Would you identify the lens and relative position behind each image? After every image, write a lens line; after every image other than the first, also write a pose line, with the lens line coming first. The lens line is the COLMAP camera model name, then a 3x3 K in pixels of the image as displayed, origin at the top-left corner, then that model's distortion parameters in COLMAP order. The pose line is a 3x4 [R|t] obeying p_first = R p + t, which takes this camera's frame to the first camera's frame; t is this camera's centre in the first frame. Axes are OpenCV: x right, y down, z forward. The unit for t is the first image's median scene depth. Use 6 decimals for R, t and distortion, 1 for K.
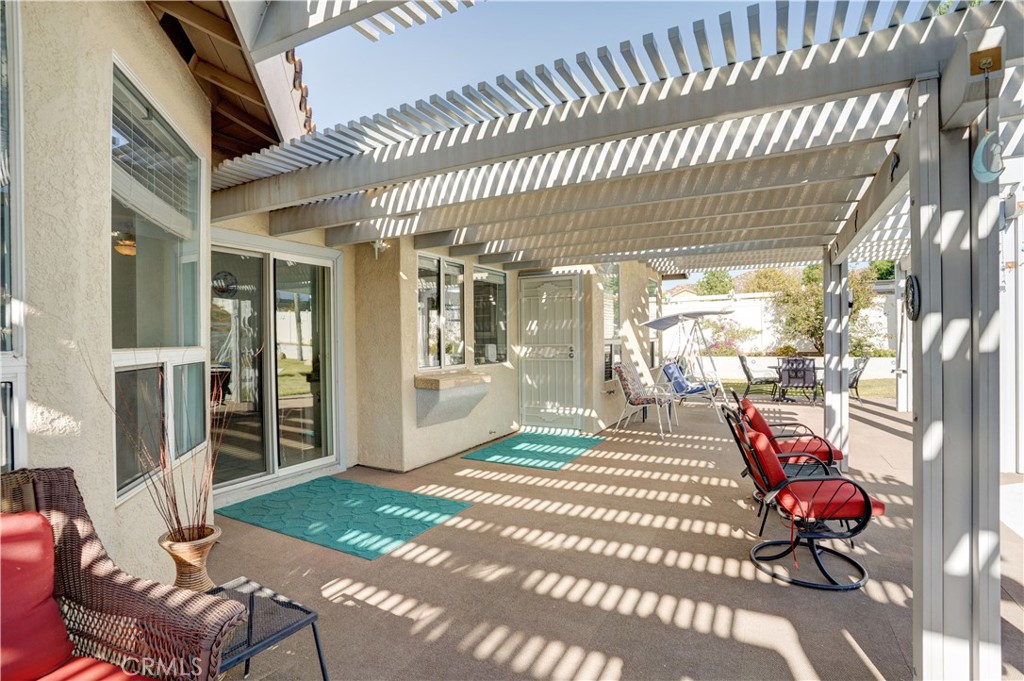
lens RADIAL K [[501.3, 0, 511.2], [0, 501.3, 341.5], [0, 0, 1]] dist [-0.063542, 0.022676]
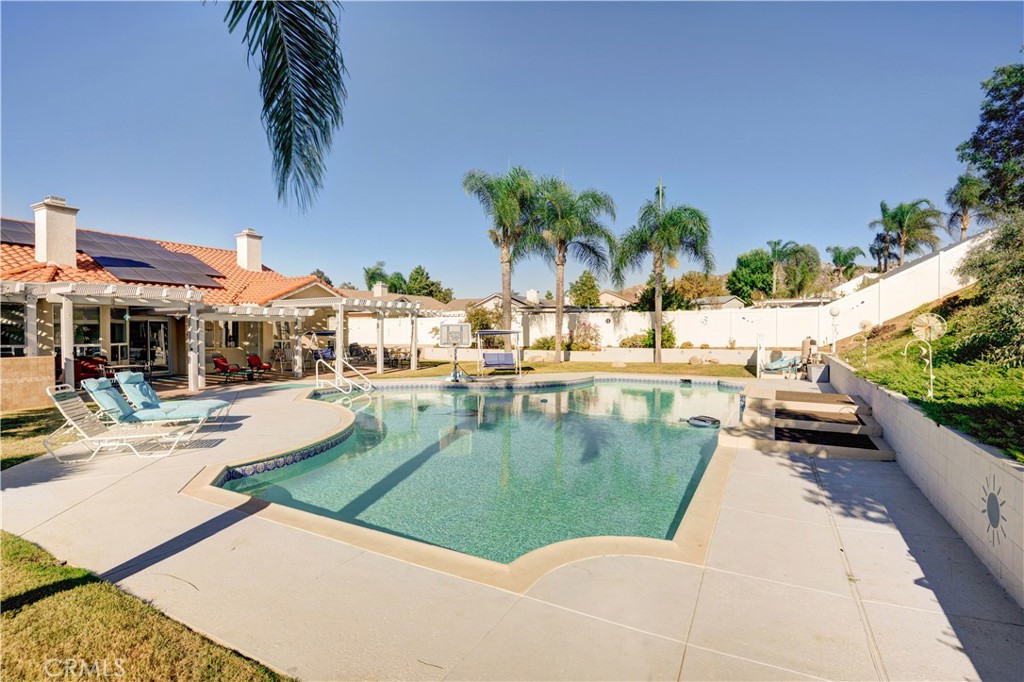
lens RADIAL K [[501.3, 0, 512.7], [0, 501.3, 339.0], [0, 0, 1]] dist [-0.063542, 0.022676]
pose [[0.999848, 0.000359, 0.017428, 4.751352], [-0.000524, 0.999955, 0.009502, -0.110818], [-0.017424, -0.009510, 0.999803, -5.965140]]
